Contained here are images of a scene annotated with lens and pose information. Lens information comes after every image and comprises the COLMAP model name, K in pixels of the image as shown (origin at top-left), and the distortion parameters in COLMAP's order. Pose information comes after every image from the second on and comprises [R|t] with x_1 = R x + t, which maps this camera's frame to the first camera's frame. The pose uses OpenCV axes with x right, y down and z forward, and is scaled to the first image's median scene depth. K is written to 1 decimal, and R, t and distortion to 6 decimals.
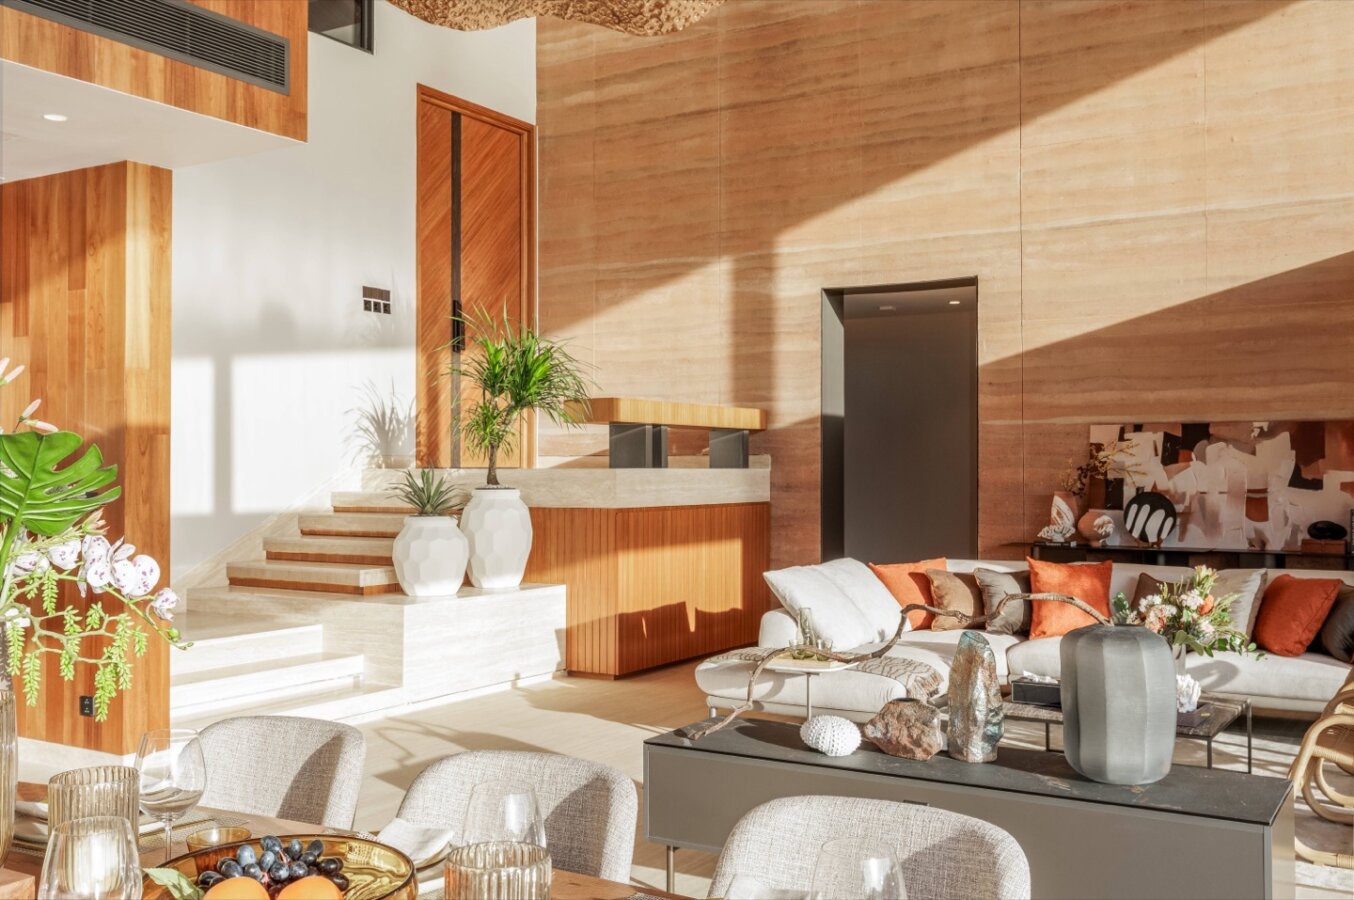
lens RADIAL K [[1290.6, 0, 677.0], [0, 1290.6, 450.0], [0, 0, 1]] dist [0.005349, 0.000561]
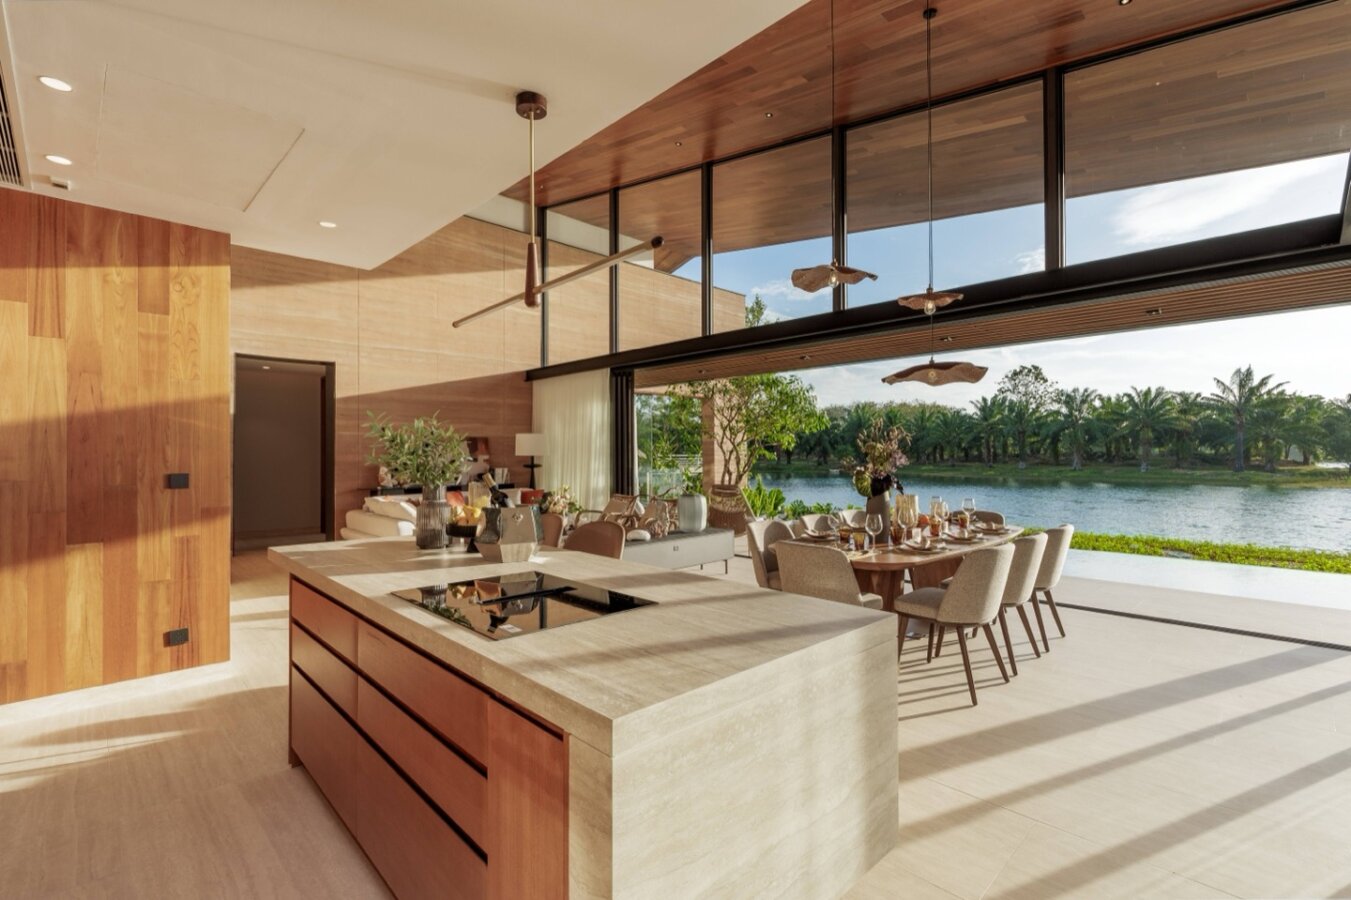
lens RADIAL K [[612.6, 0, 675.5], [0, 612.6, 450.0], [0, 0, 1]] dist [0.002182, 0.000506]
pose [[0.245882, 0.004592, 0.969289, -0.619308], [-0.009685, 0.999951, -0.002281, 0.003525], [-0.969251, -0.008826, 0.245914, 0.239712]]
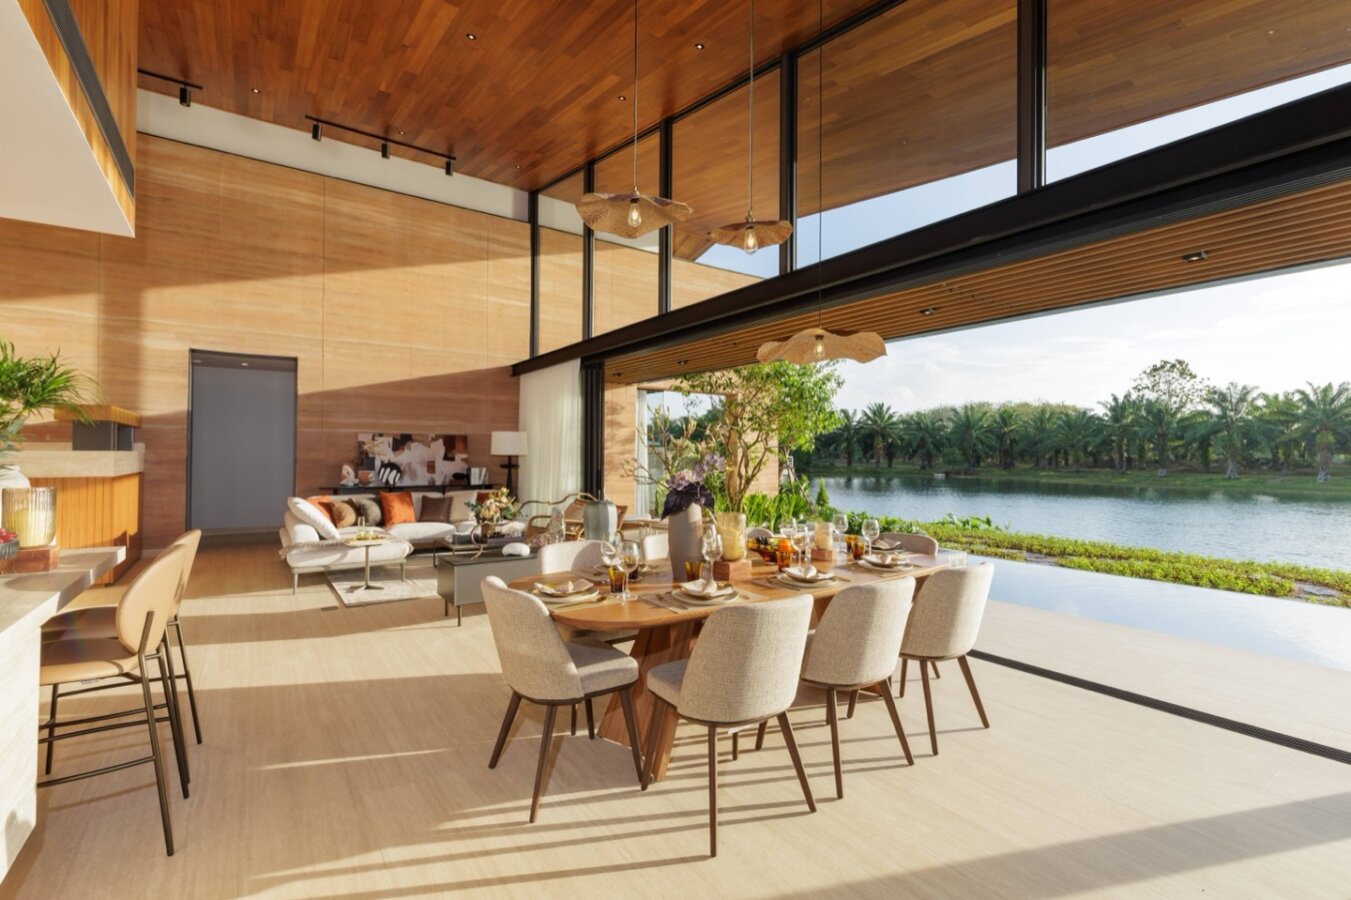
lens RADIAL K [[612.6, 0, 675.5], [0, 612.6, 450.0], [0, 0, 1]] dist [0.002182, 0.000506]
pose [[0.401035, 0.009419, 0.916014, -0.431132], [-0.018968, 0.999818, -0.001977, 0.001615], [-0.915866, -0.016582, 0.401140, 0.073625]]
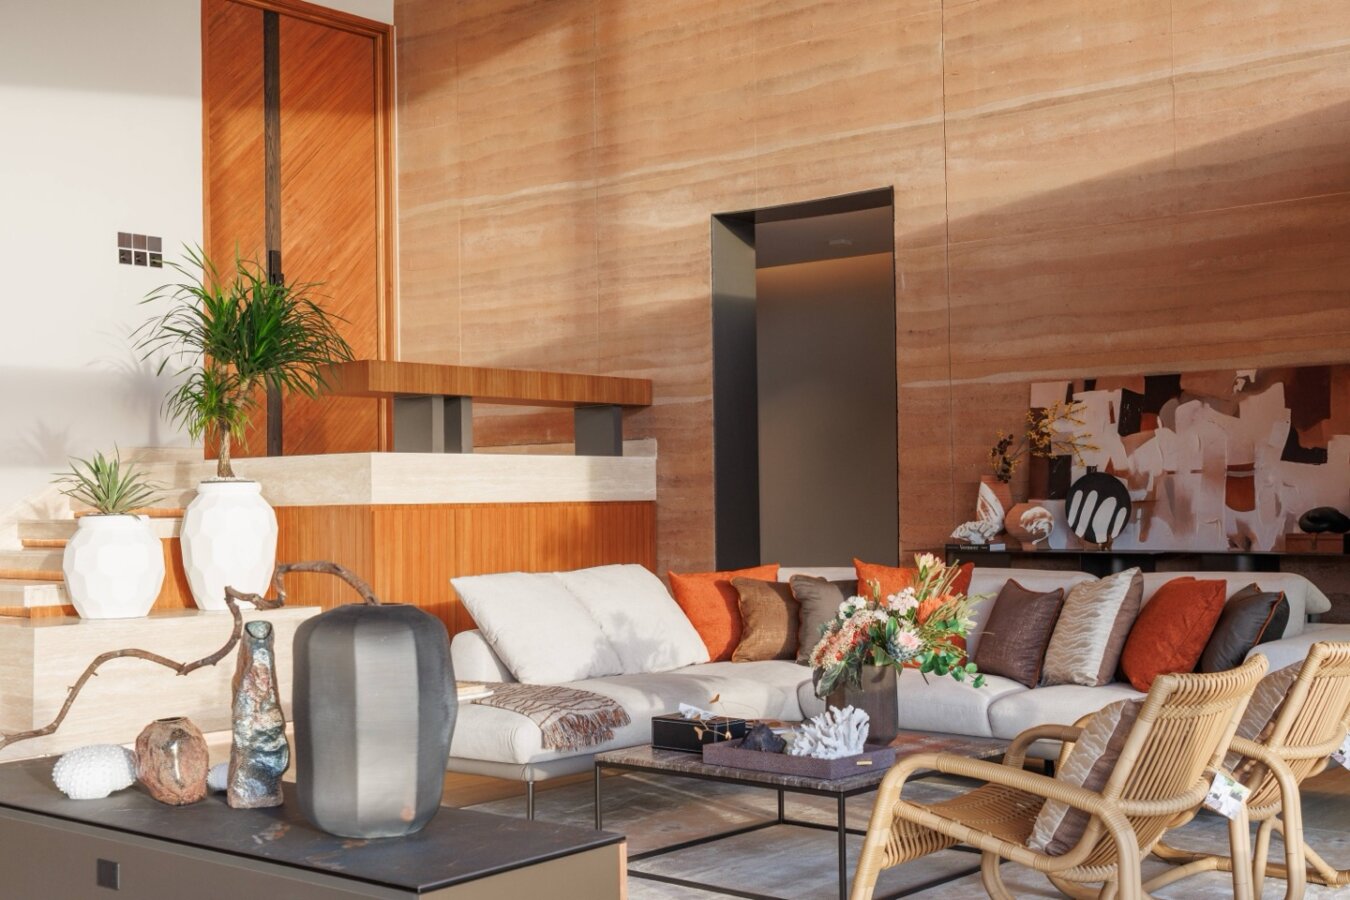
lens RADIAL K [[1634.4, 0, 675.0], [0, 1634.4, 450.0], [0, 0, 1]] dist [0.026265, 0.008146]
pose [[0.988940, -0.018281, -0.147184, 0.258057], [0.016387, 0.999767, -0.014071, 0.027698], [0.147407, 0.011503, 0.989009, 0.065974]]
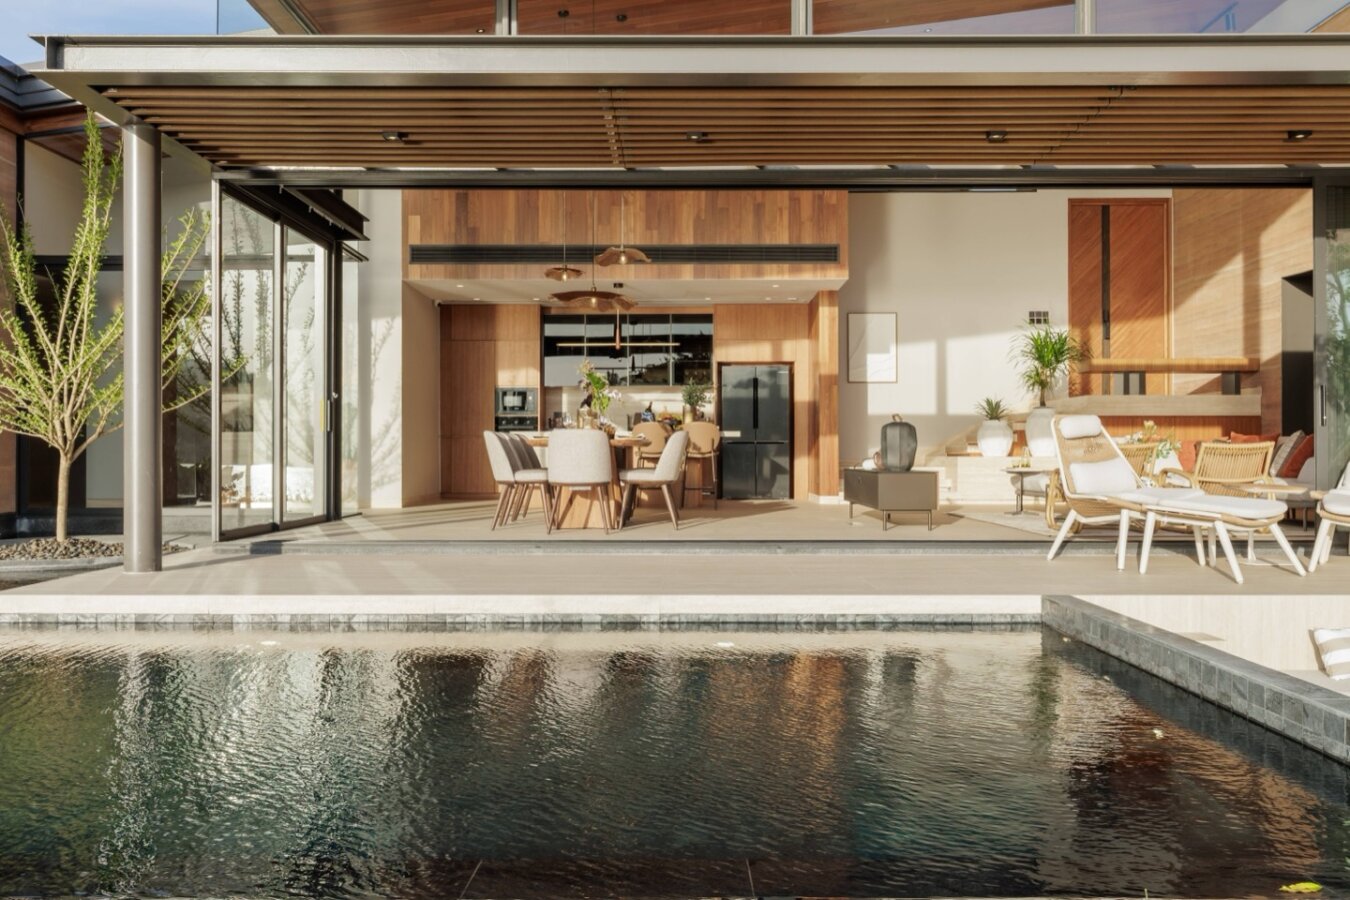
lens RADIAL K [[1065.1, 0, 675.0], [0, 1065.1, 450.0], [0, 0, 1]] dist [-0.002418, -0.000434]
pose [[0.523775, -0.003178, -0.851851, 0.933700], [0.013302, 0.999902, 0.004448, 0.076676], [0.851753, -0.013661, 0.523766, -0.345509]]
